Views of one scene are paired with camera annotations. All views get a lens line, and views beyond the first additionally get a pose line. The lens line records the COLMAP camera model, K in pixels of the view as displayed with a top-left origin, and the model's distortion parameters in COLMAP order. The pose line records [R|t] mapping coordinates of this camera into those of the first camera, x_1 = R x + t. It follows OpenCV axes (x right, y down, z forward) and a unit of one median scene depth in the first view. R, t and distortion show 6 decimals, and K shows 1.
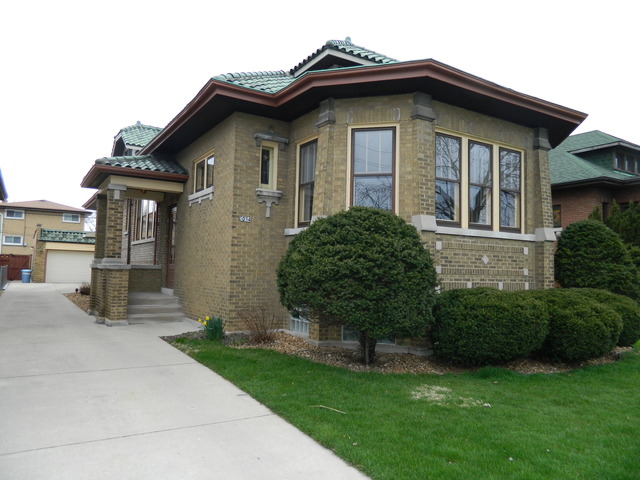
lens RADIAL K [[475.8, 0, 316.9], [0, 475.8, 236.3], [0, 0, 1]] dist [0.010030, -0.010391]
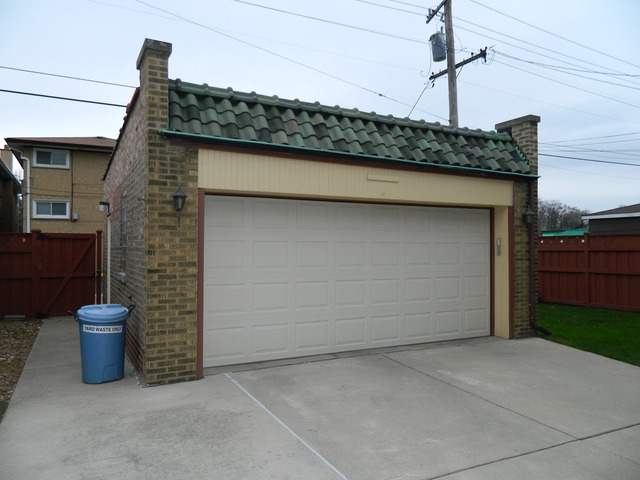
lens RADIAL K [[475.8, 0, 316.9], [0, 475.8, 236.3], [0, 0, 1]] dist [0.010030, -0.010391]
pose [[0.996921, -0.027545, -0.073420, -1.593832], [0.030798, 0.998577, 0.043541, 0.120755], [0.072116, -0.045668, 0.996350, 2.566156]]
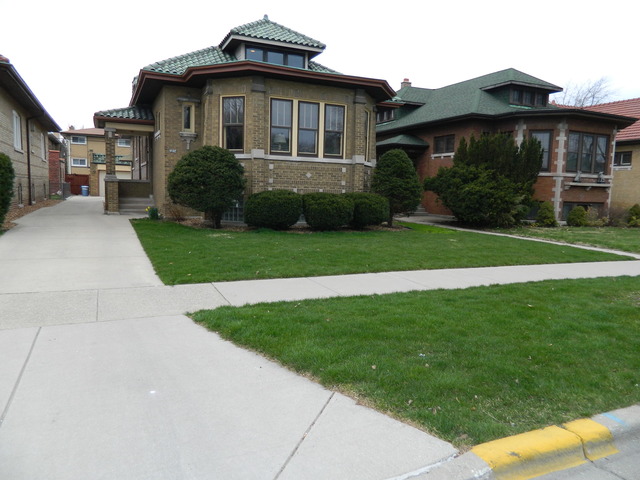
lens RADIAL K [[475.8, 0, 316.9], [0, 475.8, 236.3], [0, 0, 1]] dist [0.010030, -0.010391]
pose [[0.991578, 0.017416, -0.128334, 0.547453], [0.003888, 0.986466, 0.163919, -0.011870], [0.129452, -0.163037, 0.978091, -0.602559]]
